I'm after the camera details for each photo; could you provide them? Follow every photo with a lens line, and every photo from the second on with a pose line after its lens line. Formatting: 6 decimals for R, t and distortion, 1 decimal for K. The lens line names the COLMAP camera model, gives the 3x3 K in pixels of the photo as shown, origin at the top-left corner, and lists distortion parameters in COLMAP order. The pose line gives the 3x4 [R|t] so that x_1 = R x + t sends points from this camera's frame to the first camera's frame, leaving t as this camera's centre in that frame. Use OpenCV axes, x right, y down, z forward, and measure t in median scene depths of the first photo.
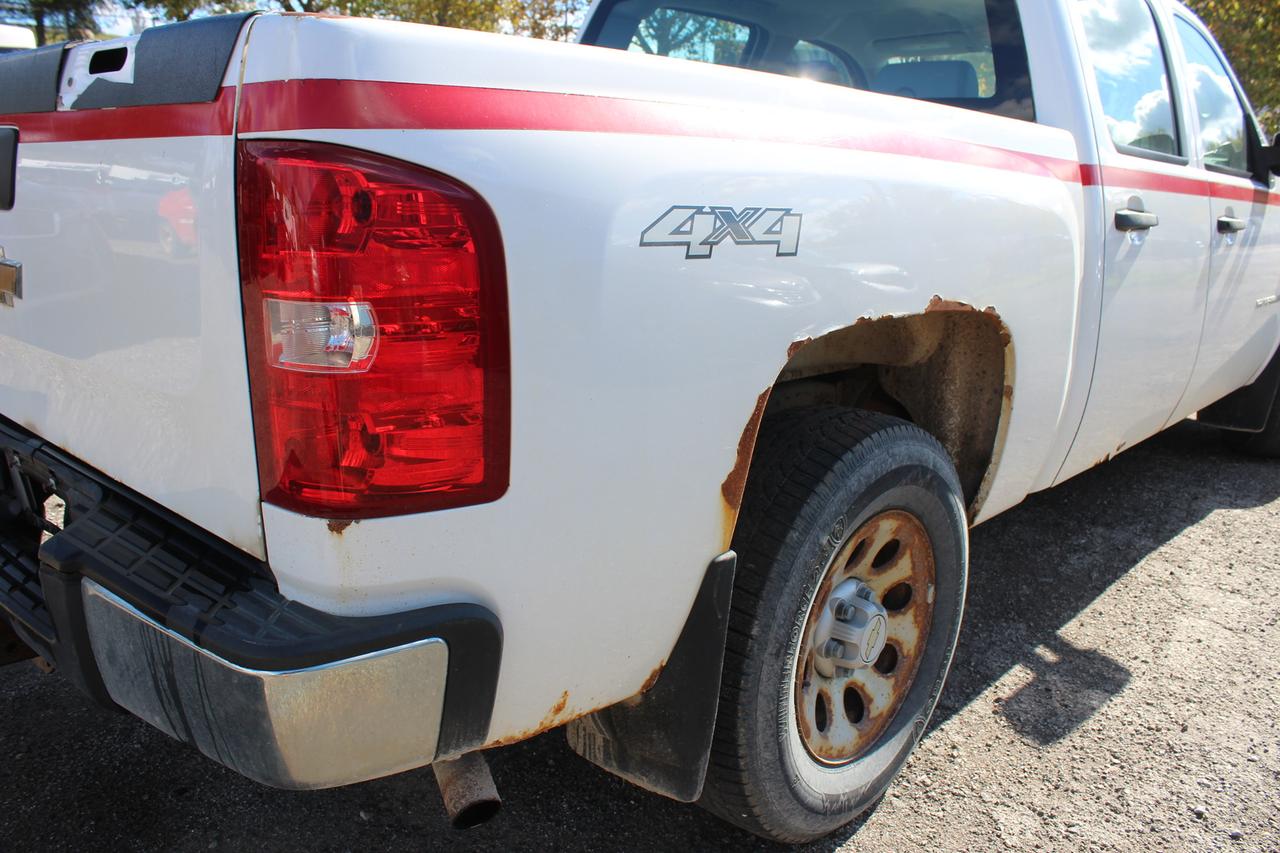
lens RADIAL K [[1051.9, 0, 644.3], [0, 1051.9, 397.4], [0, 0, 1]] dist [-0.133601, 0.117180]
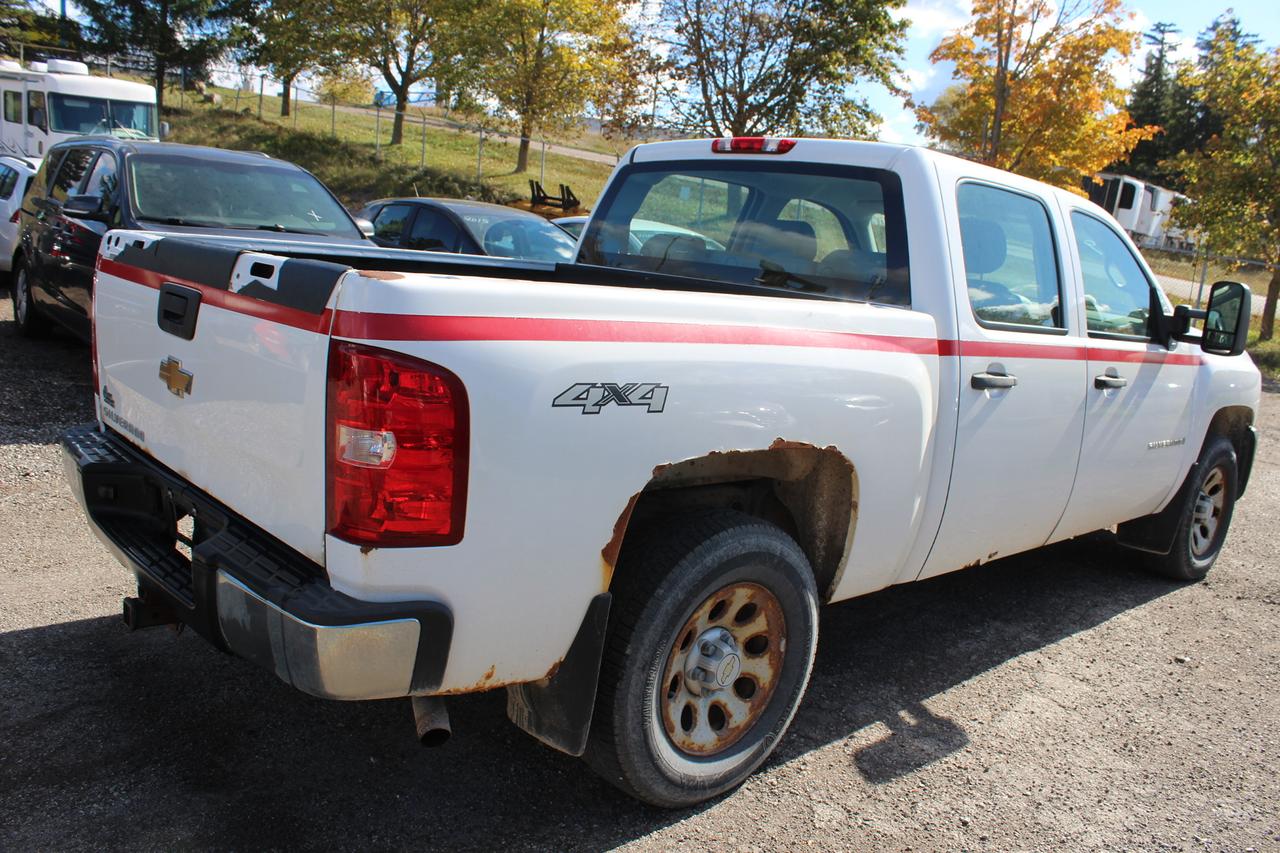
lens RADIAL K [[1056.7, 0, 643.7], [0, 1056.7, 414.5], [0, 0, 1]] dist [-0.165439, 0.138200]
pose [[0.994803, 0.080809, -0.061944, 0.181284], [-0.084020, 0.995152, -0.051114, -0.039007], [0.057513, 0.056053, 0.996770, -0.515668]]
